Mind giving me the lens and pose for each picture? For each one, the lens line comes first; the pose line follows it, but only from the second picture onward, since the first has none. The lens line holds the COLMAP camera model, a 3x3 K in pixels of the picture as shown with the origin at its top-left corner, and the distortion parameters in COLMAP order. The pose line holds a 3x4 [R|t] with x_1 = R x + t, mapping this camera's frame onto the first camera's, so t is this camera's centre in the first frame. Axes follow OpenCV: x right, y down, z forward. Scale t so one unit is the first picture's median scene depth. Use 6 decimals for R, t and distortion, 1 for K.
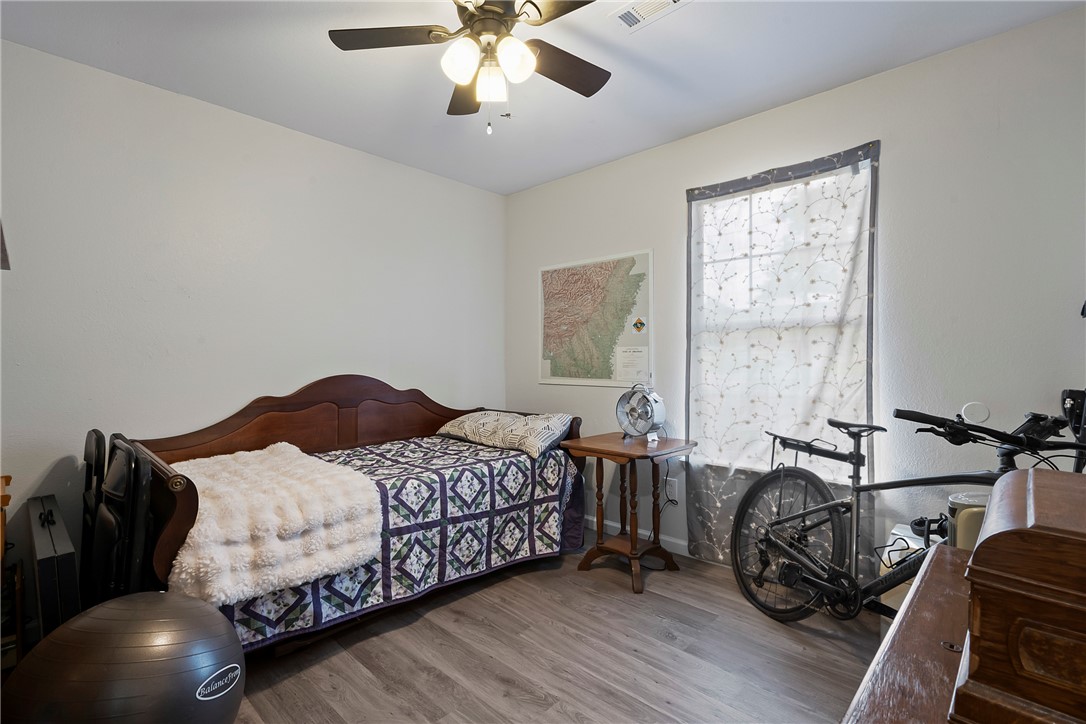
lens RADIAL K [[500.1, 0, 544.2], [0, 500.1, 365.8], [0, 0, 1]] dist [-0.005297, 0.001874]
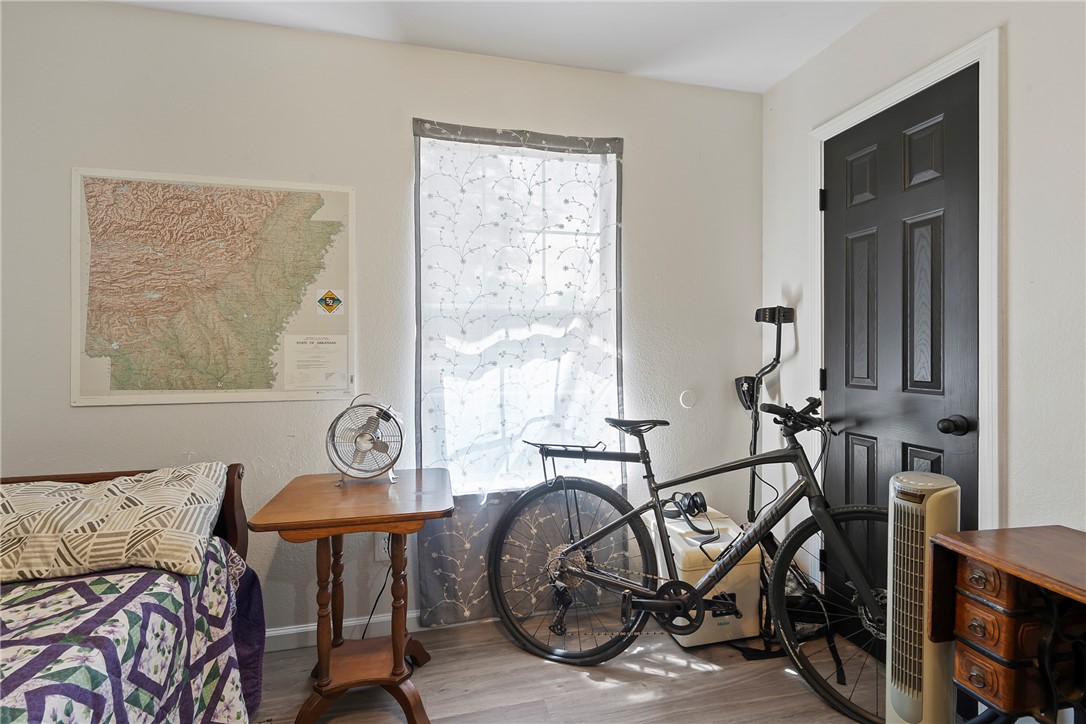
lens RADIAL K [[500.1, 0, 543.4], [0, 500.1, 351.6], [0, 0, 1]] dist [-0.005297, 0.001874]
pose [[0.548290, -0.000117, 0.836289, -0.219003], [0.014911, 0.999842, -0.009636, -0.008004], [-0.836156, 0.017753, 0.548205, 0.474253]]
